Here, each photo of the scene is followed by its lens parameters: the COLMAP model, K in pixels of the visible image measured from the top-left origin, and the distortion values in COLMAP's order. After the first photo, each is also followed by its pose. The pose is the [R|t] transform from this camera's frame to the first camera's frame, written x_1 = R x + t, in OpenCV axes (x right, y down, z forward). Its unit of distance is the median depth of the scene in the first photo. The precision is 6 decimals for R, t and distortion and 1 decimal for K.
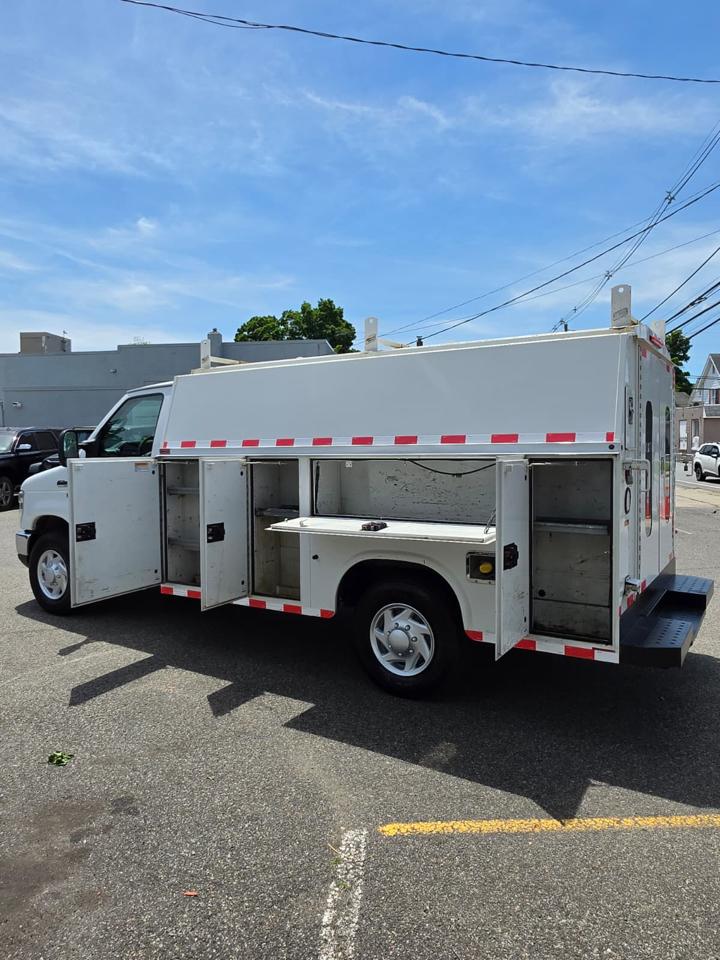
lens RADIAL K [[646.4, 0, 355.4], [0, 646.4, 460.3], [0, 0, 1]] dist [-0.014951, -0.002251]
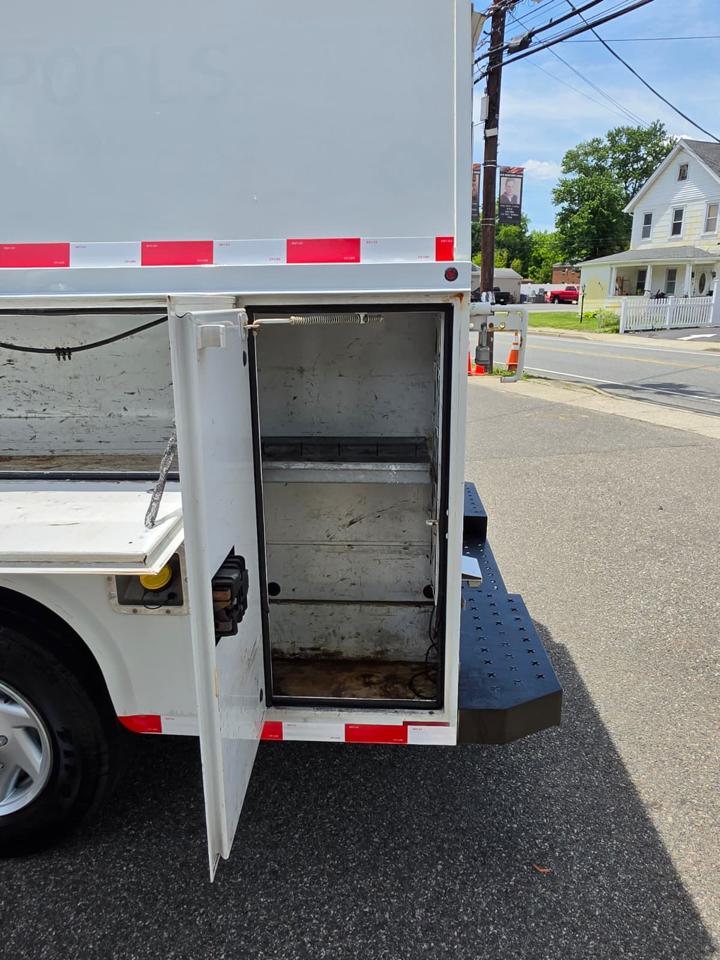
lens RADIAL K [[673.9, 0, 347.5], [0, 673.9, 477.7], [0, 0, 1]] dist [-0.005020, 0.001842]
pose [[0.873282, -0.131207, 0.469215, 0.113159], [0.007929, 0.966756, 0.255577, -0.005932], [-0.487150, -0.219470, 0.845292, 0.578950]]
